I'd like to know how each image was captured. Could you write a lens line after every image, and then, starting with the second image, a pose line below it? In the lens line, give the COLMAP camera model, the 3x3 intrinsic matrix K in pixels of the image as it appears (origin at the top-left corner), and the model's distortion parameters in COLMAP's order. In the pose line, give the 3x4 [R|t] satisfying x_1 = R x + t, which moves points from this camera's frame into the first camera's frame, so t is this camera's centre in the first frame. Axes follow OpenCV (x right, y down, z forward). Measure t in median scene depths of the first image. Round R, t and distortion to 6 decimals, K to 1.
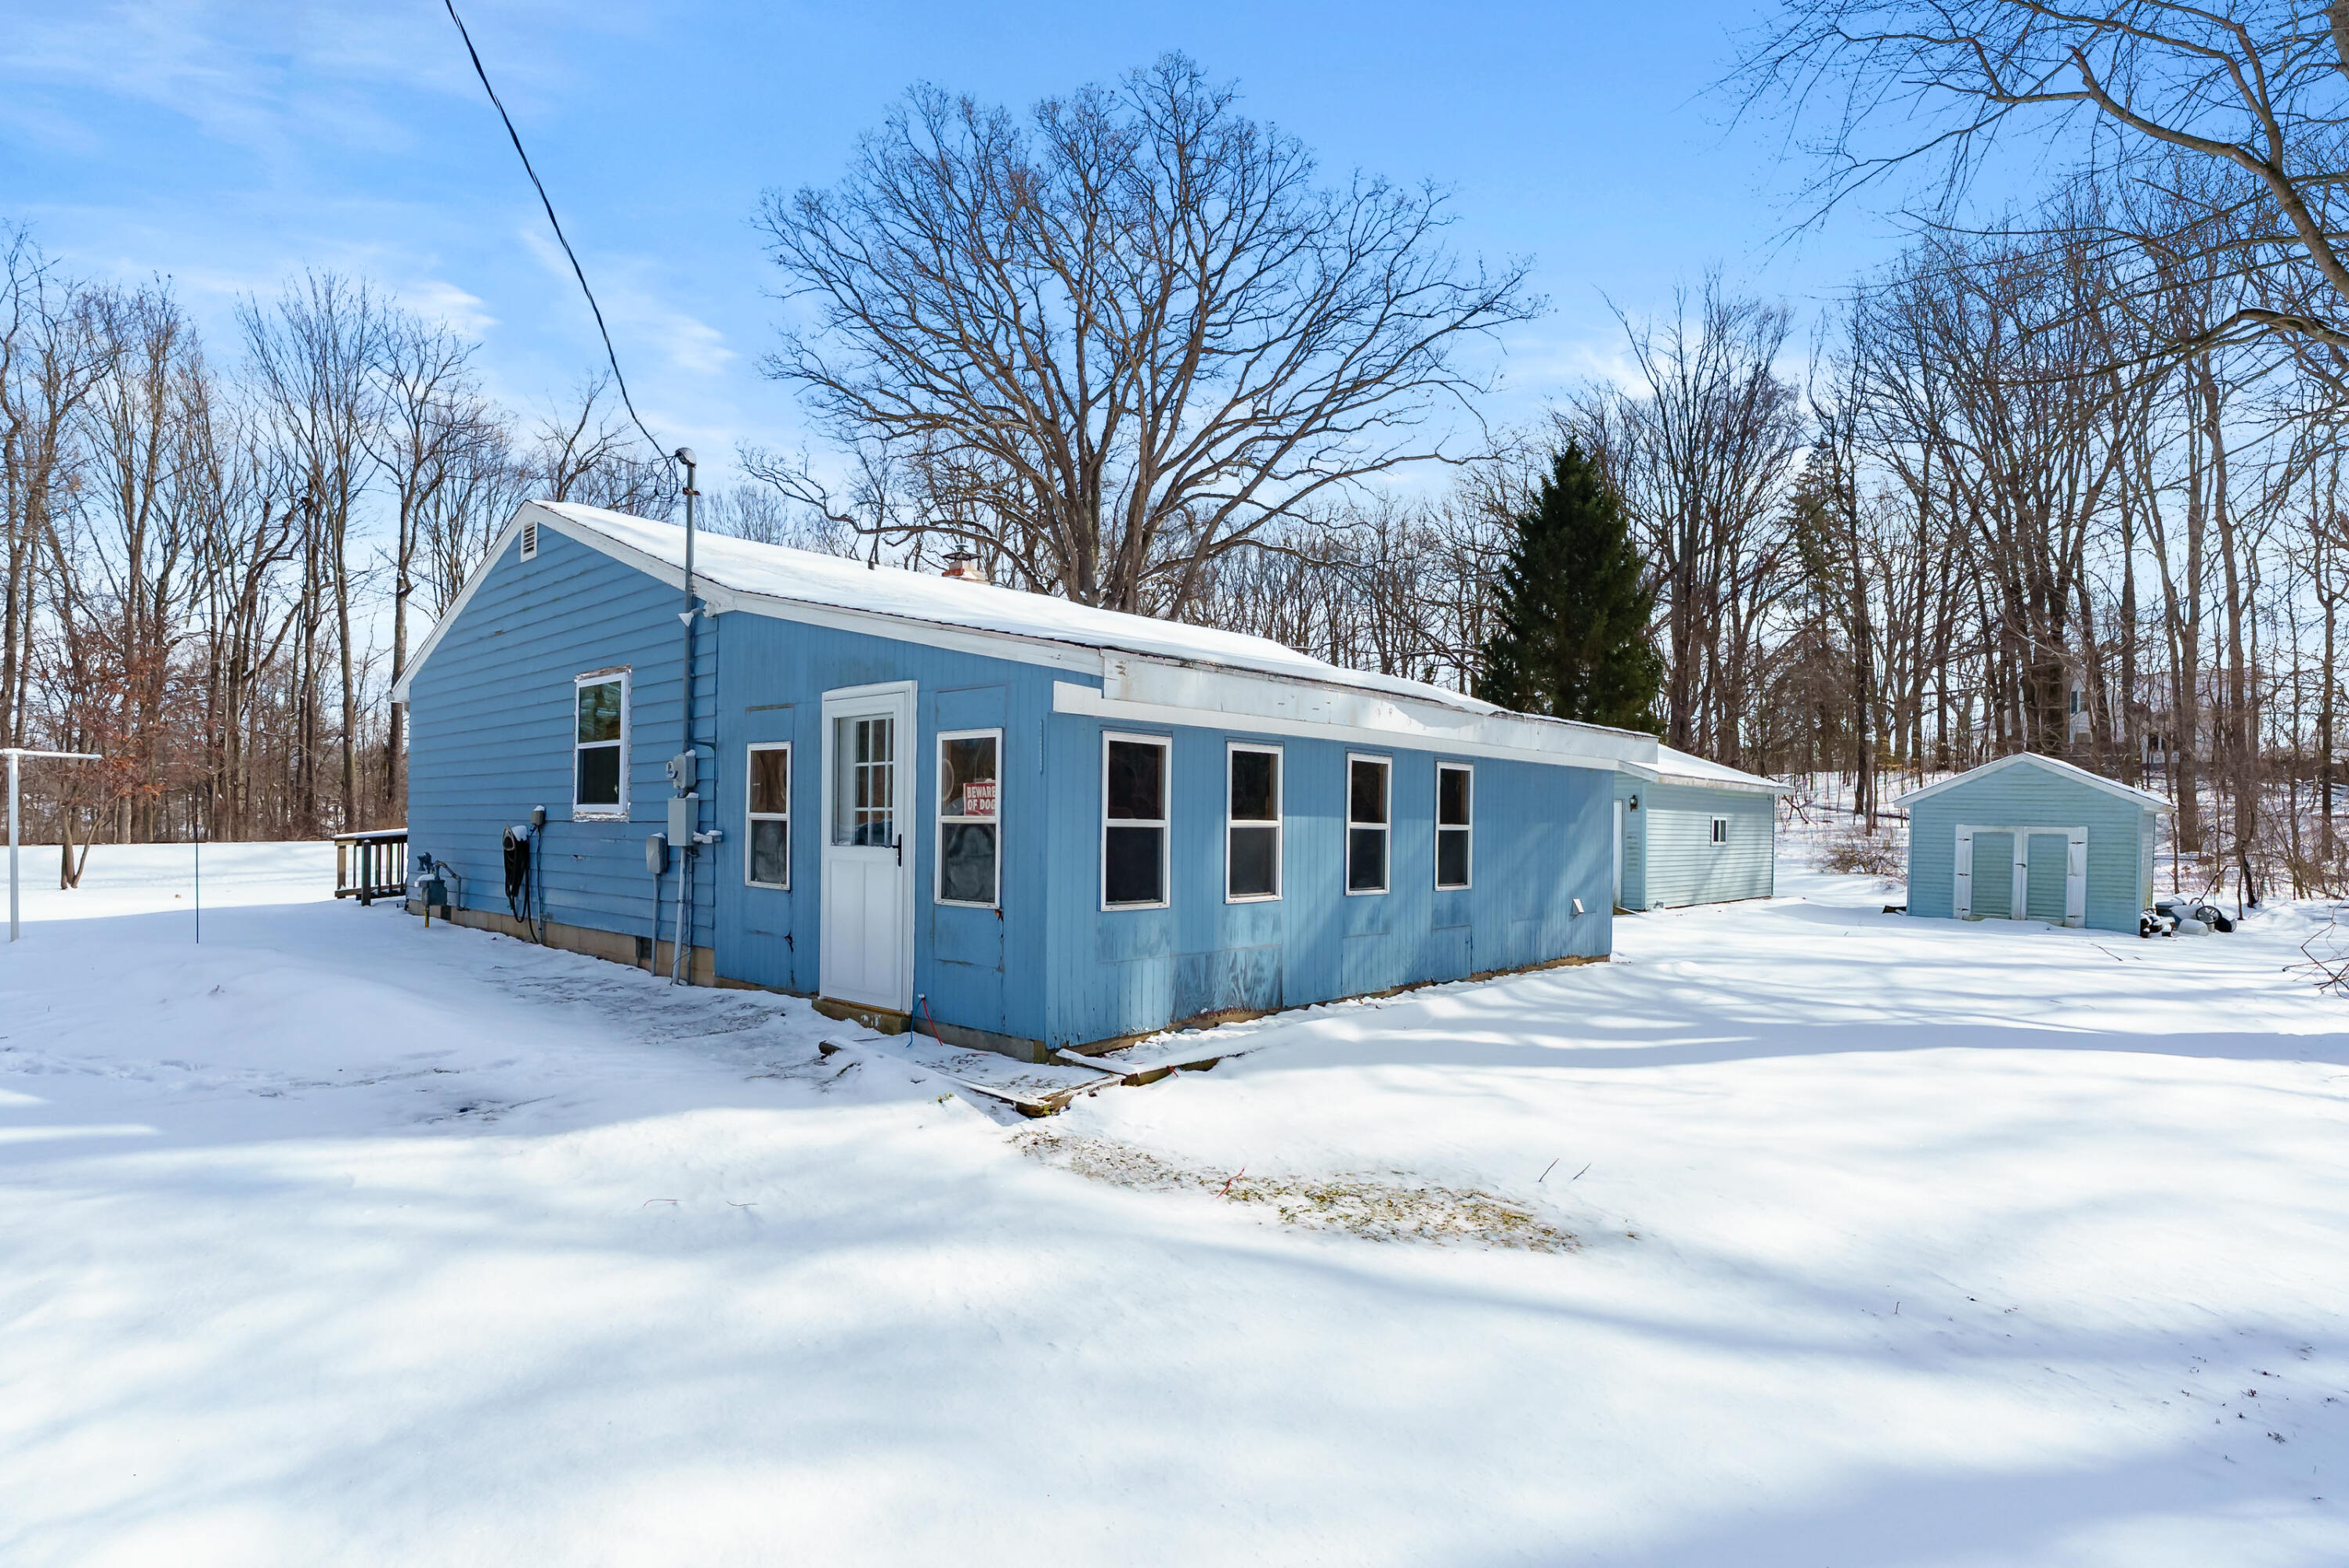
lens RADIAL K [[1202.9, 0, 1095.0], [0, 1202.9, 823.9], [0, 0, 1]] dist [0.001460, 0.000756]
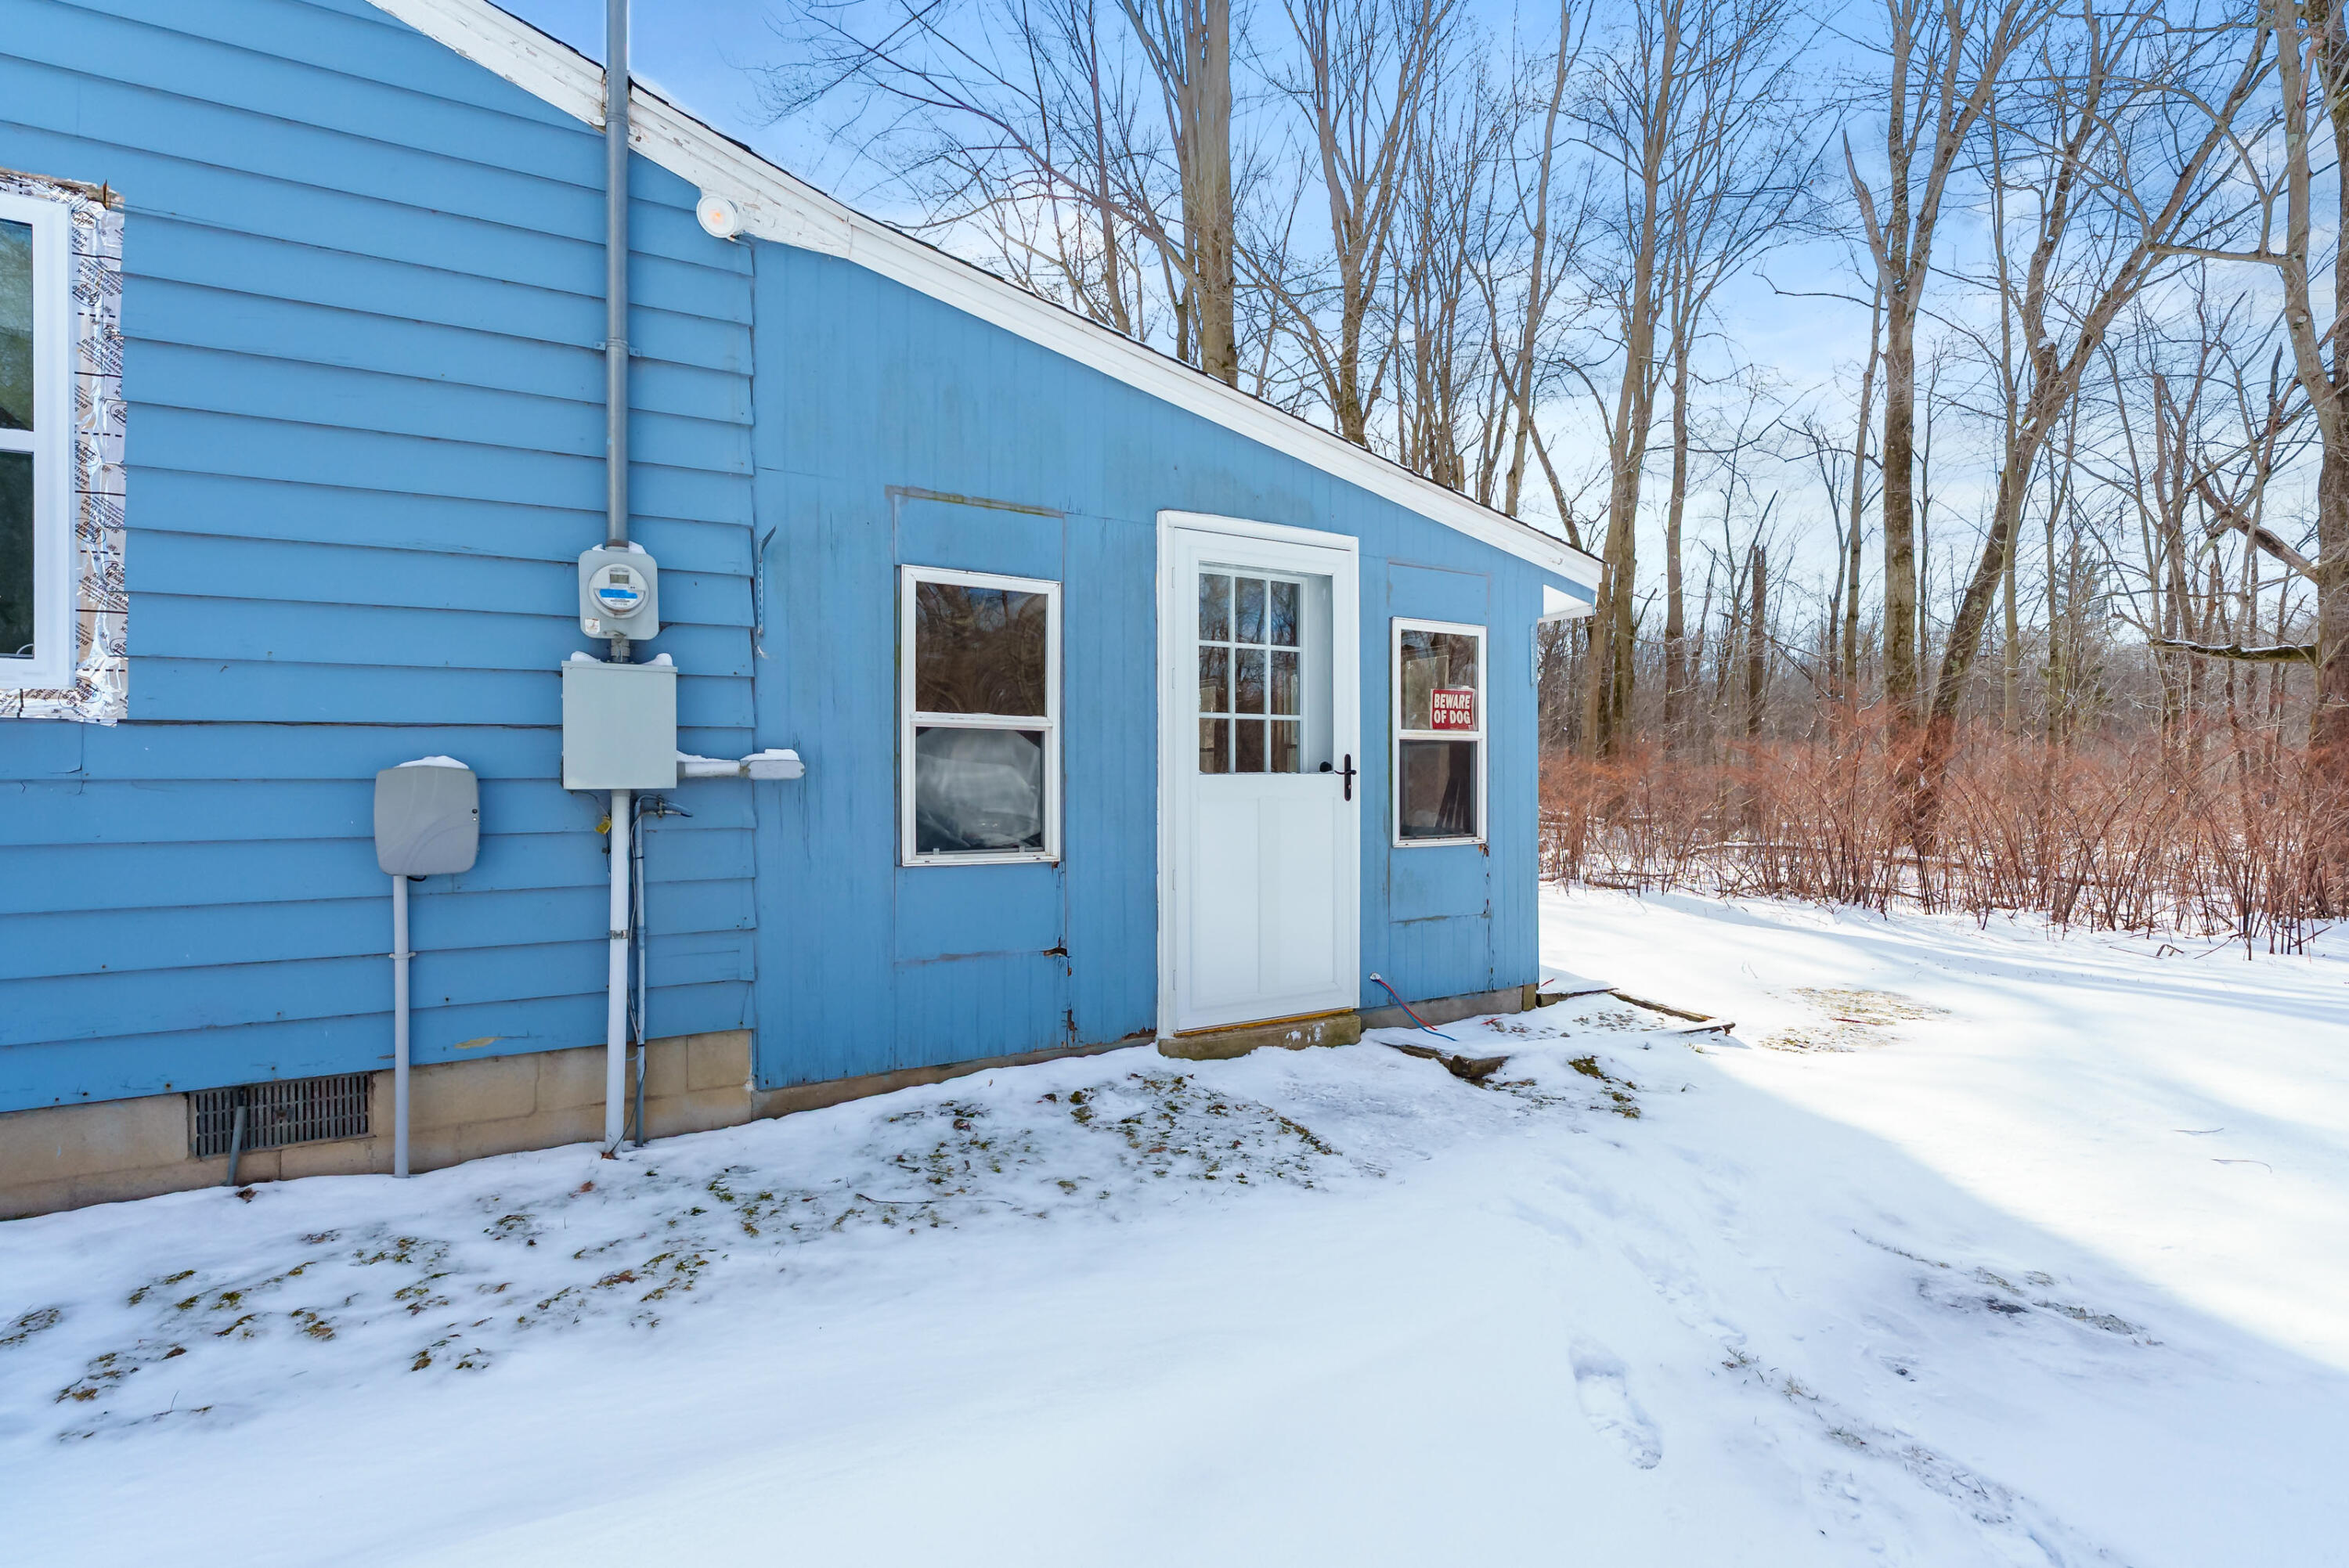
lens RADIAL K [[1076.2, 0, 1168.9], [0, 1076.2, 779.9], [0, 0, 1]] dist [-0.003698, 0.000869]
pose [[0.268638, -0.012254, 0.963163, -0.822377], [0.004810, 0.999924, 0.011380, 0.016569], [-0.963229, 0.001576, 0.268676, 0.969809]]
